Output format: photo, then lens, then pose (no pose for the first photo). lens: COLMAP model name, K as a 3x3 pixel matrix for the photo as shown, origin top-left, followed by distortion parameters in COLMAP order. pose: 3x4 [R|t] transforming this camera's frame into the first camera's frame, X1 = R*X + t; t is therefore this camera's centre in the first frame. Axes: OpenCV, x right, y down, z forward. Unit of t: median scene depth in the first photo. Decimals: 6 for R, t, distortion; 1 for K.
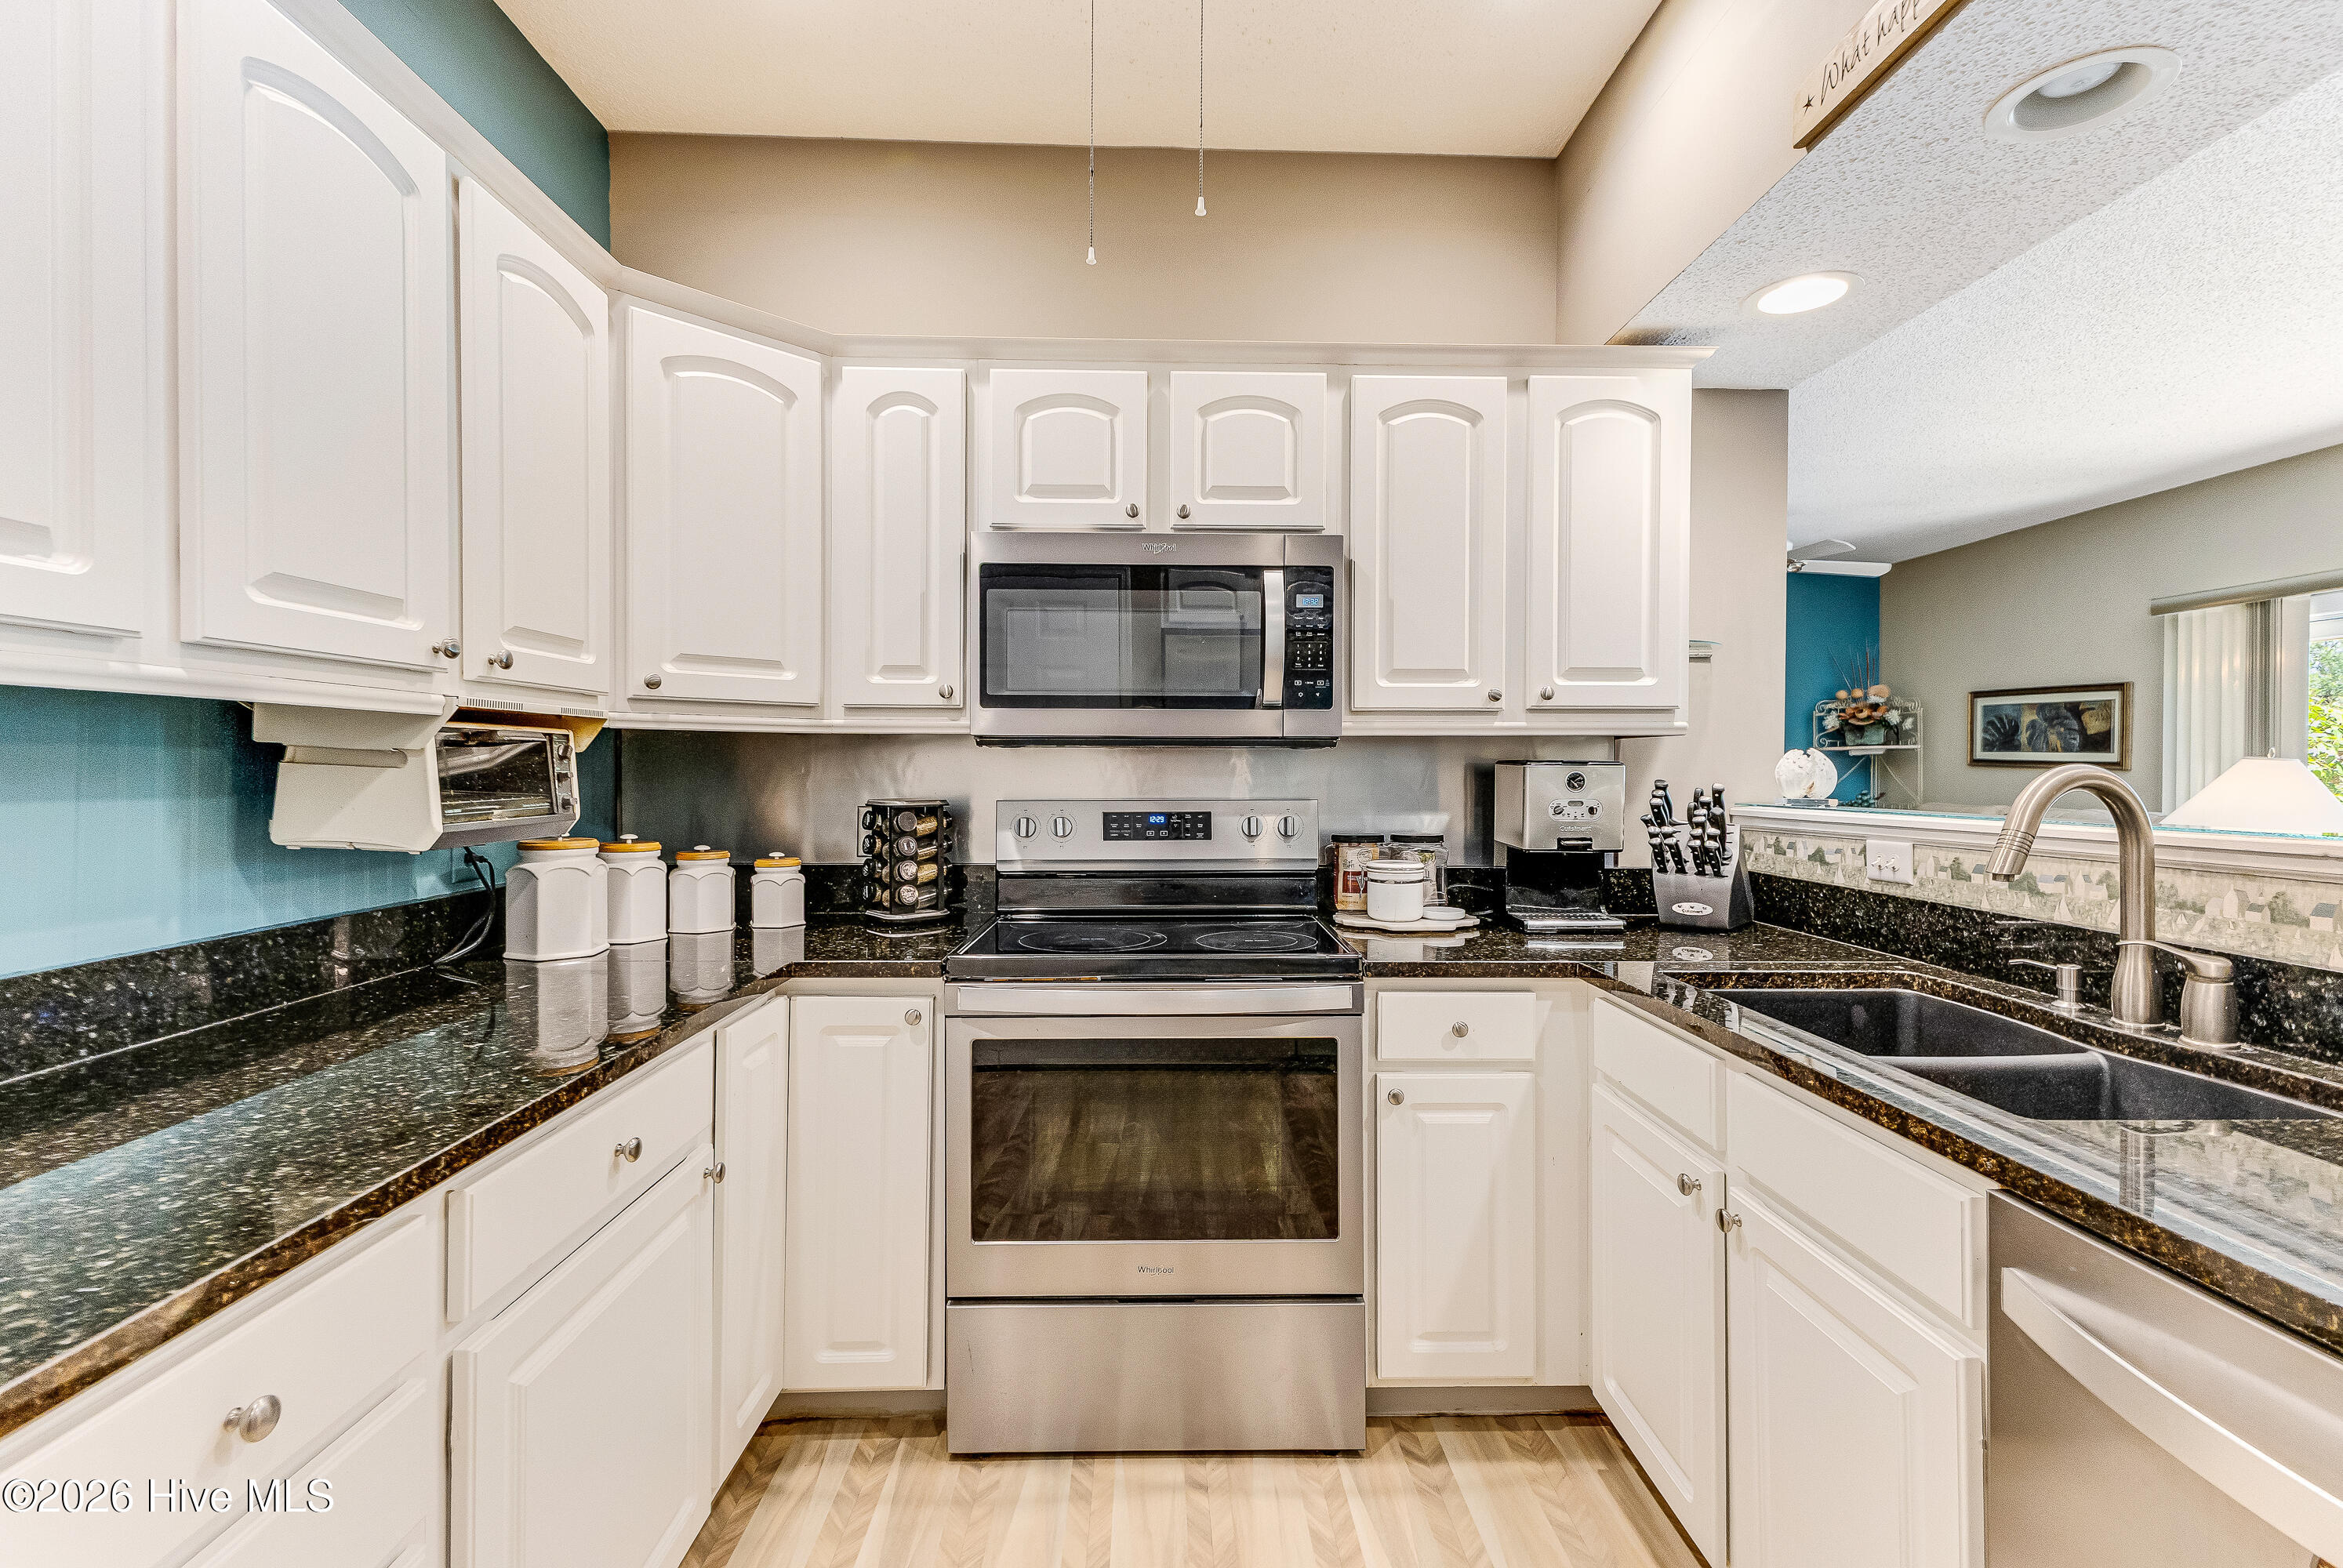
lens RADIAL K [[1003.4, 0, 1171.5], [0, 1003.4, 784.0], [0, 0, 1]] dist [0.004045, 0.000243]
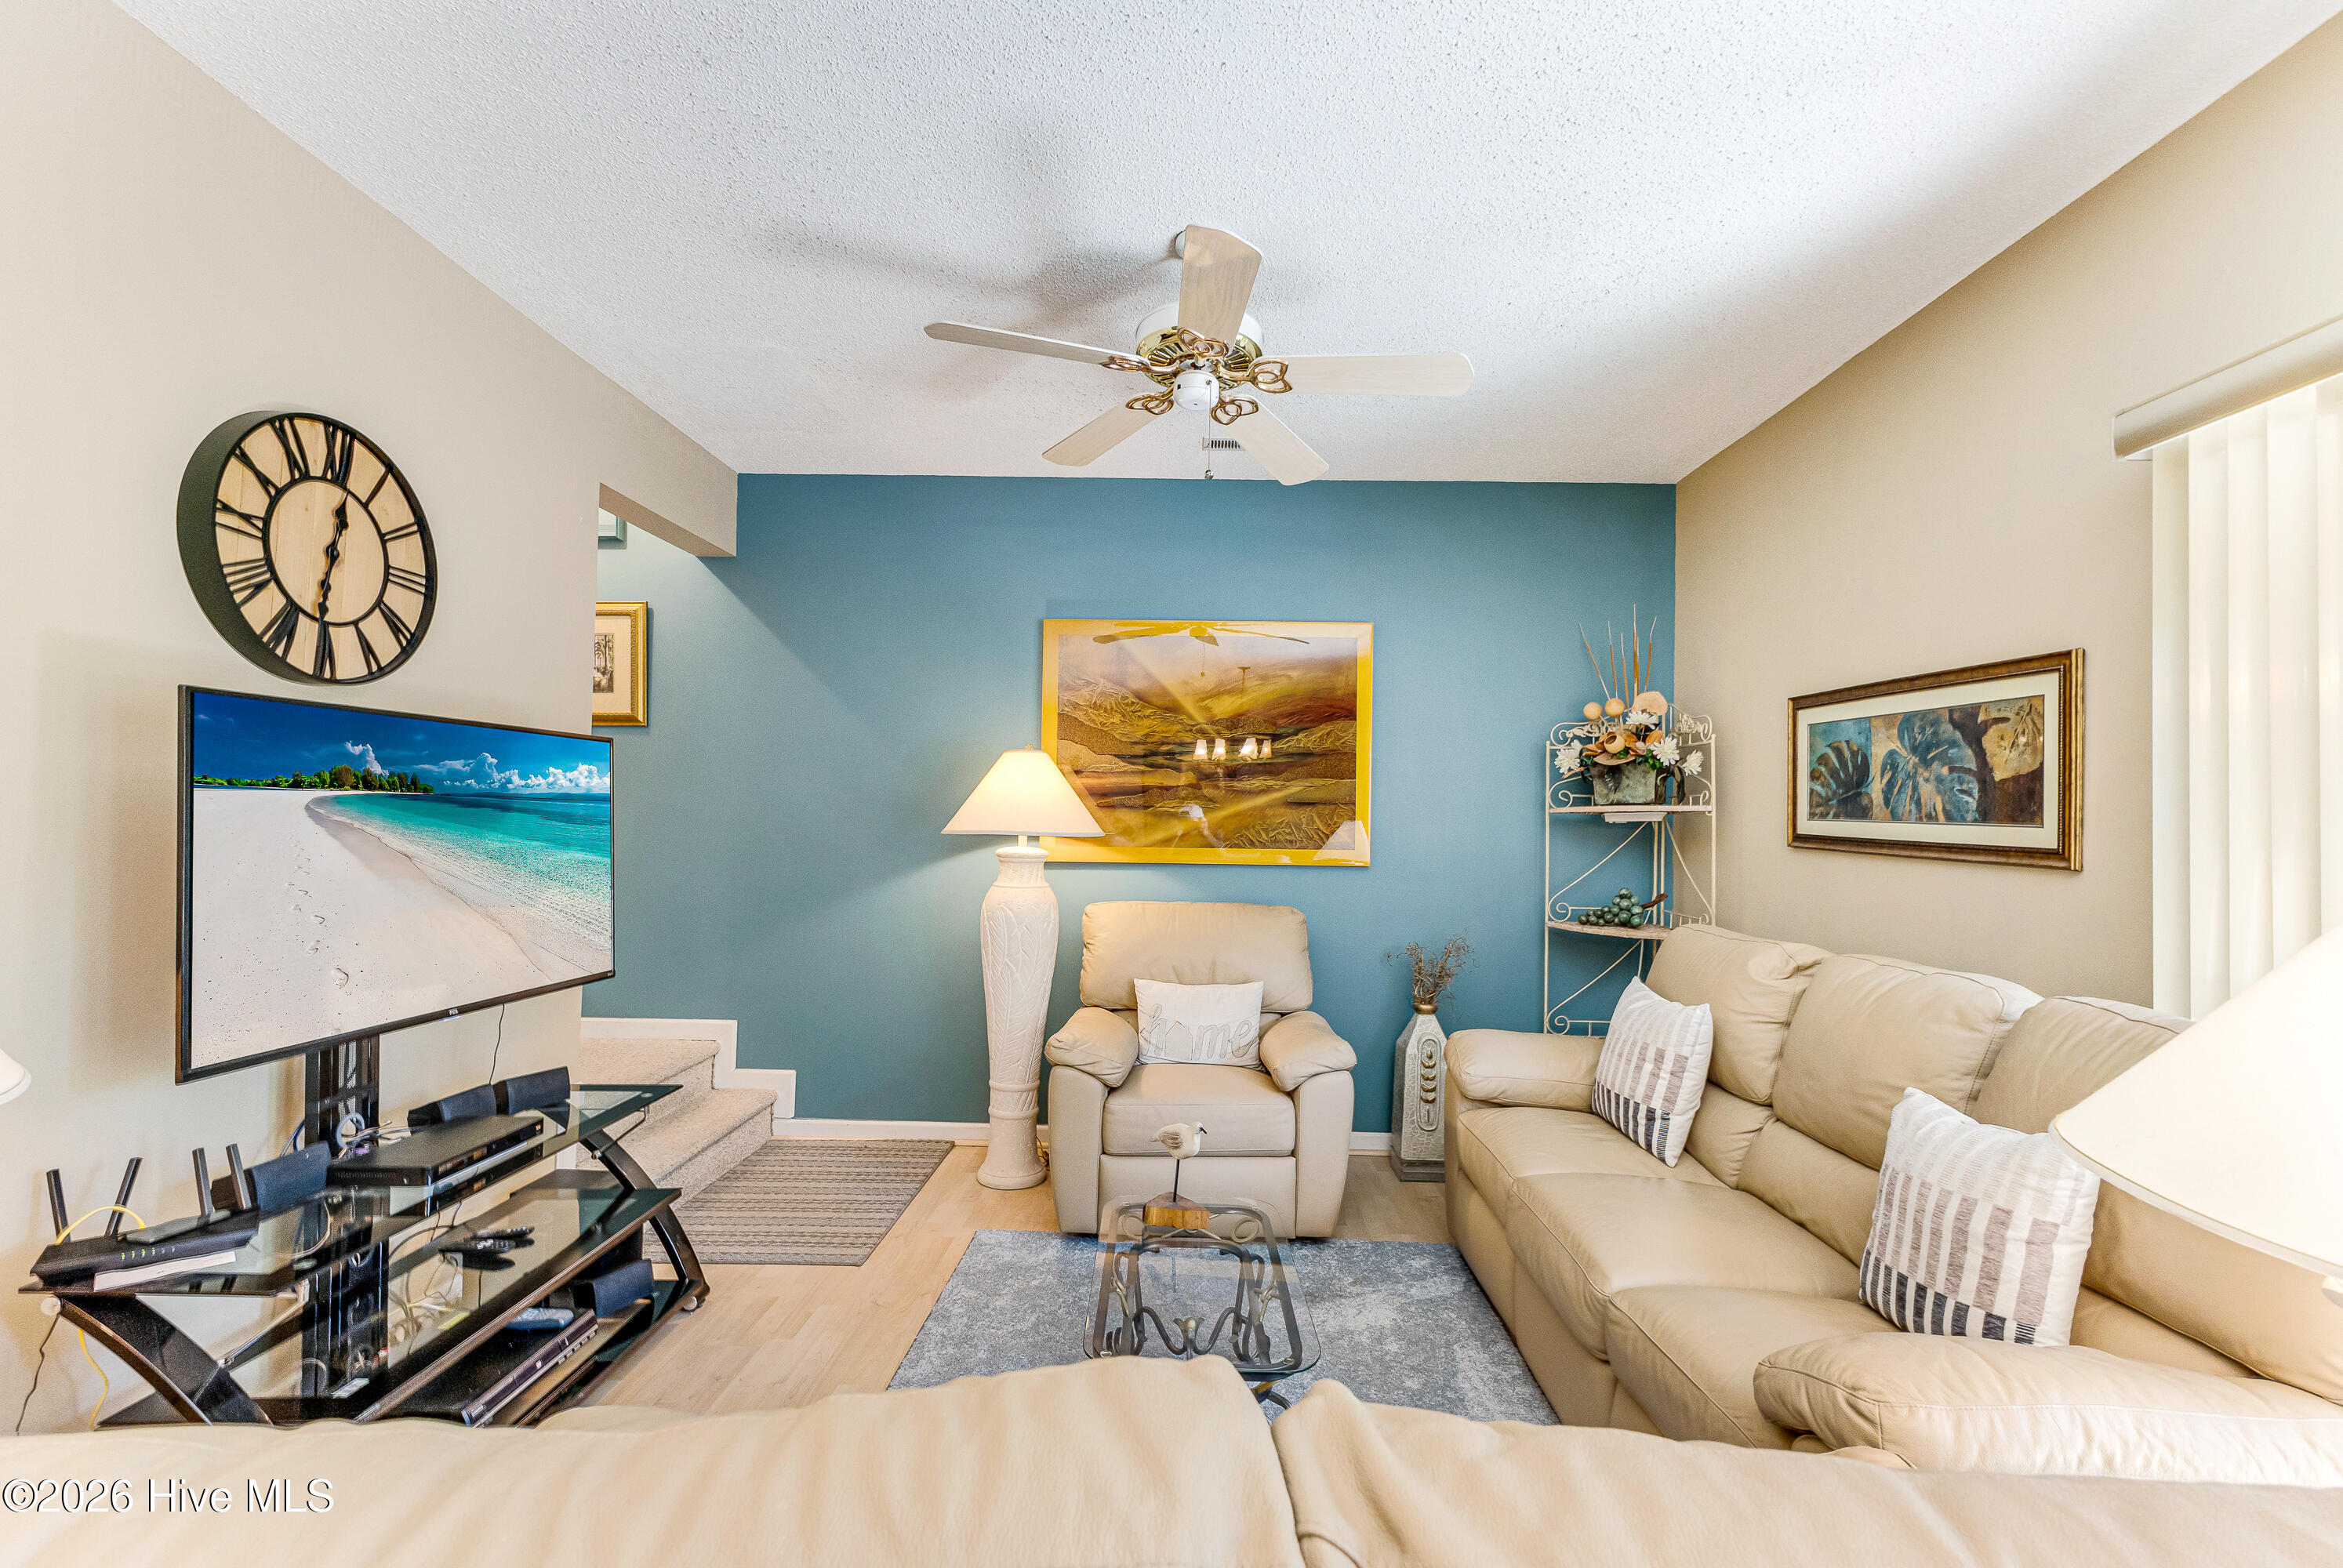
lens RADIAL K [[998.9, 0, 1185.0], [0, 998.9, 813.1], [0, 0, 1]] dist [0.003844, 0.000120]
pose [[0.999572, 0.009167, -0.027782, 0.496824], [-0.009855, 0.999646, -0.024720, -0.019284], [0.027546, 0.024984, 0.999308, 0.488623]]
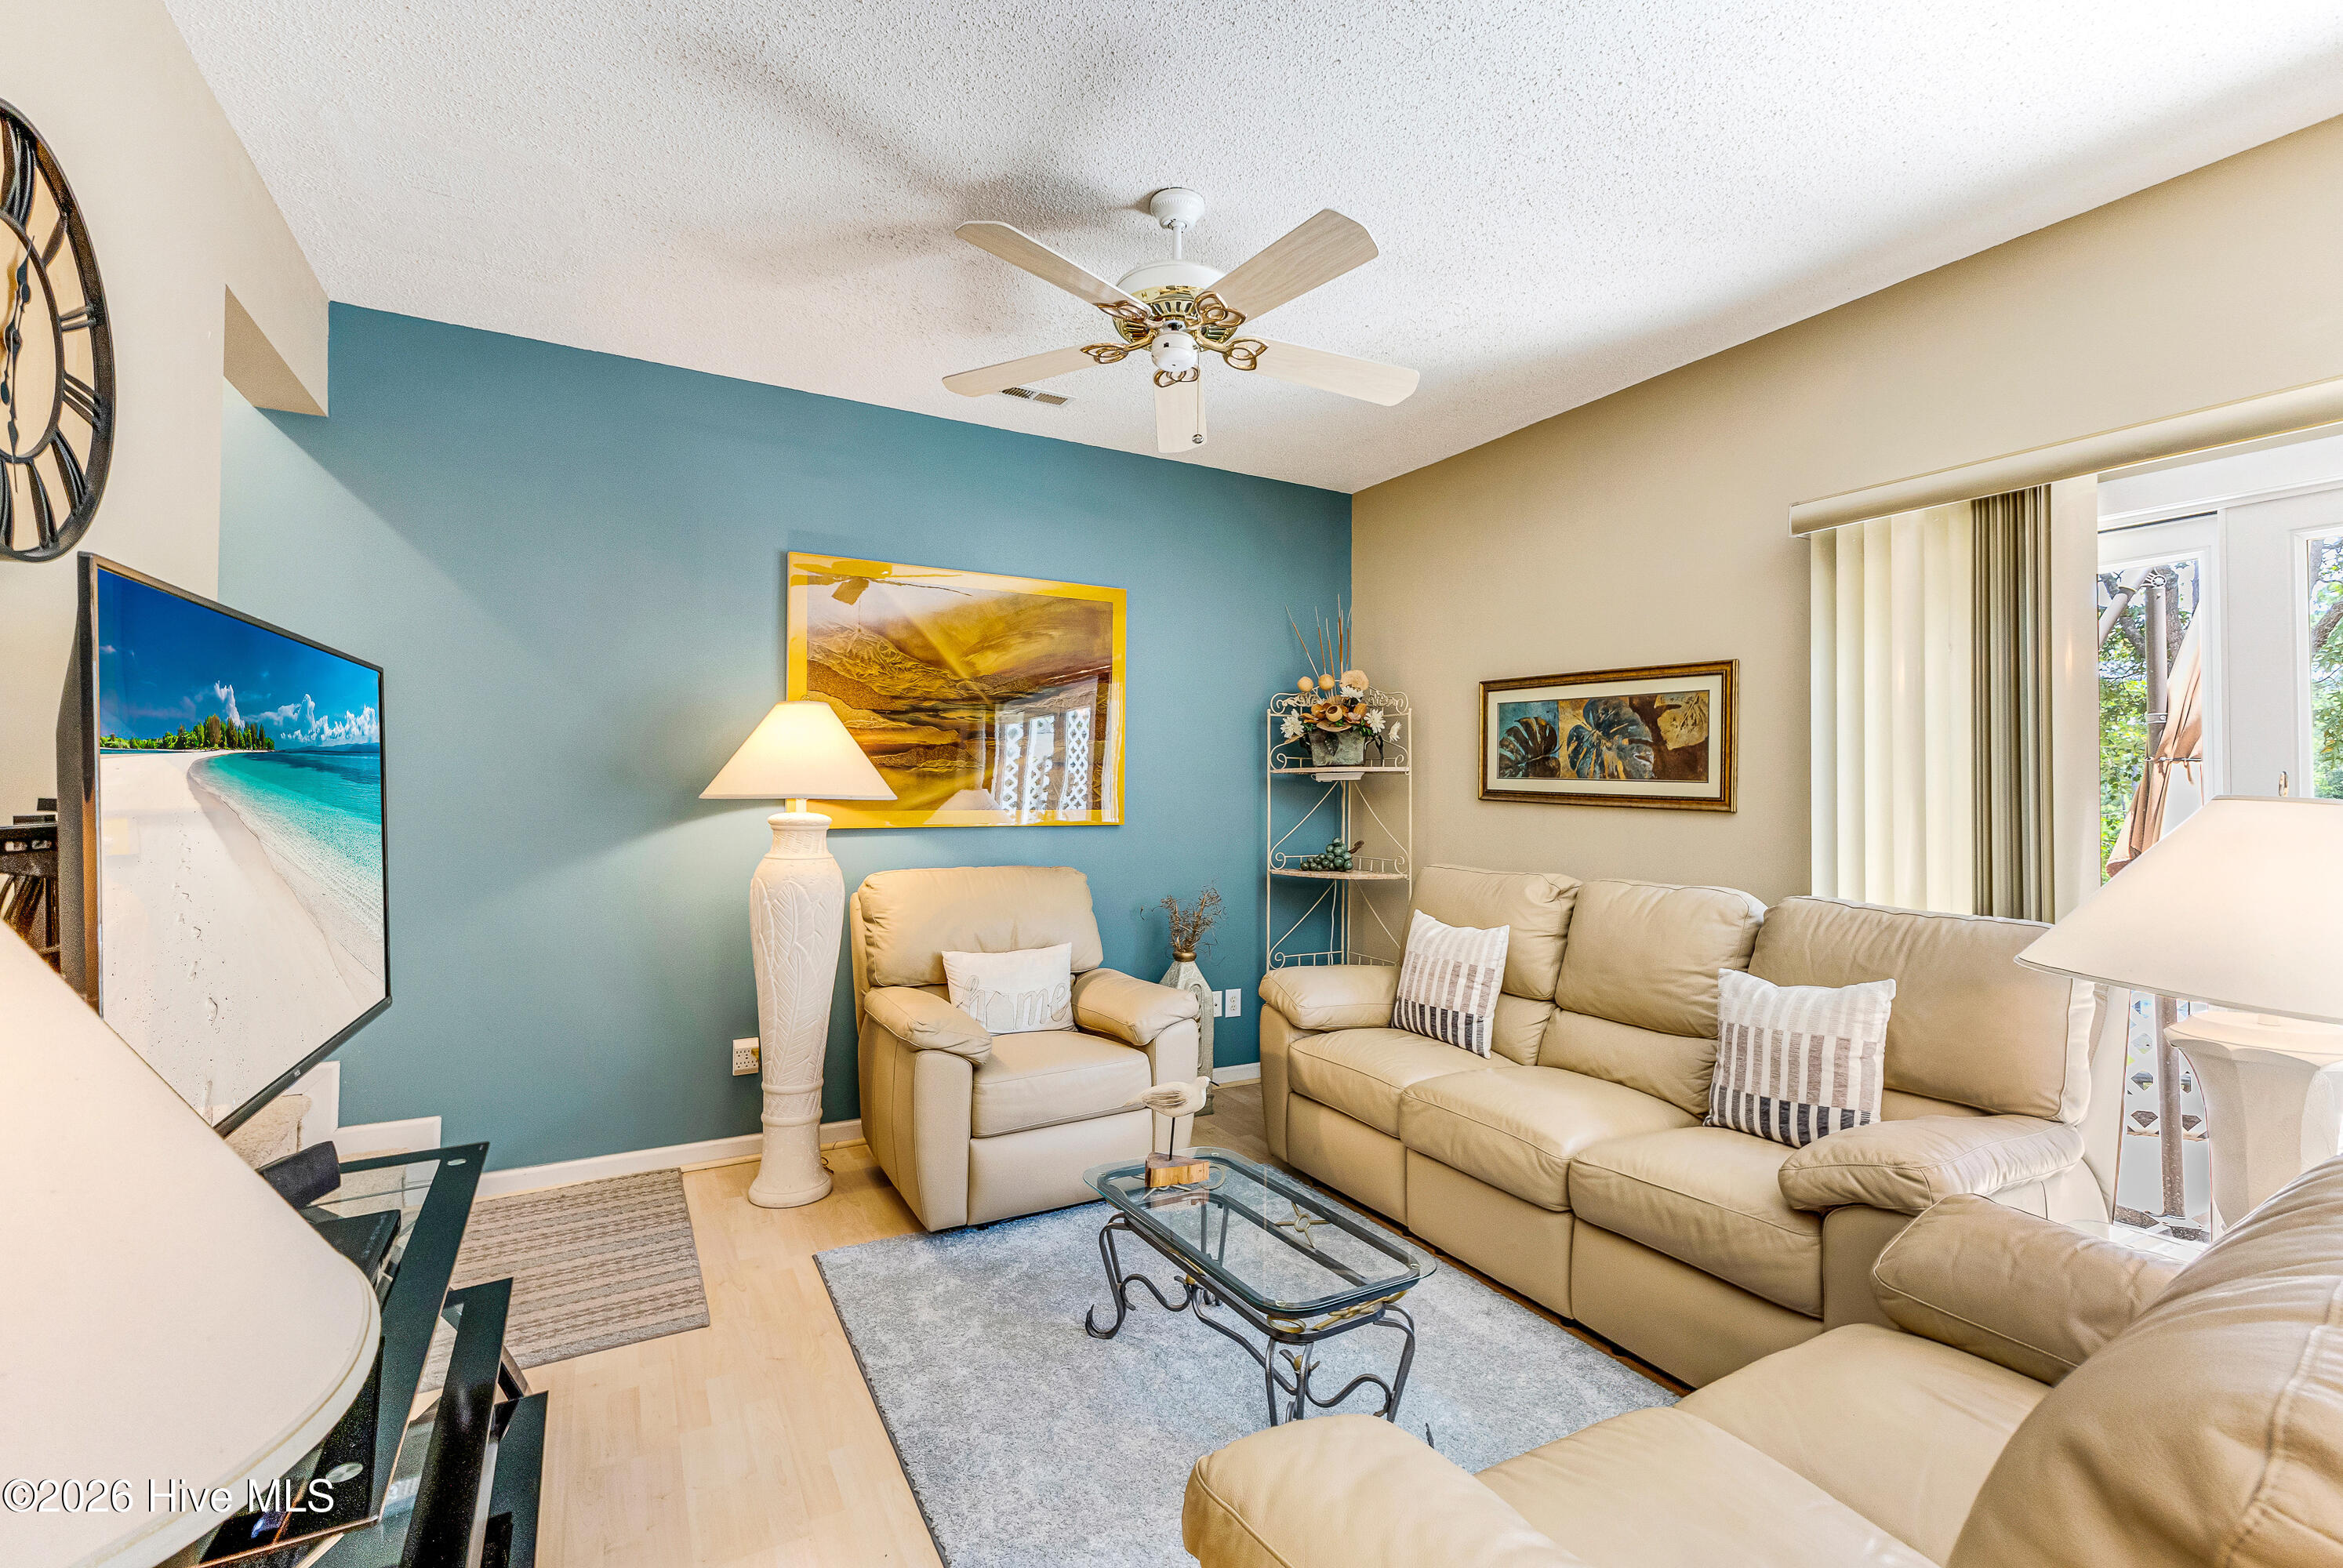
lens RADIAL K [[1003.4, 0, 1171.5], [0, 1003.4, 784.0], [0, 0, 1]] dist [0.004045, 0.000243]
pose [[0.883664, 0.003490, 0.468108, 0.324909], [0.004687, 0.999856, -0.016303, -0.018446], [-0.468097, 0.016600, 0.883521, 0.526304]]
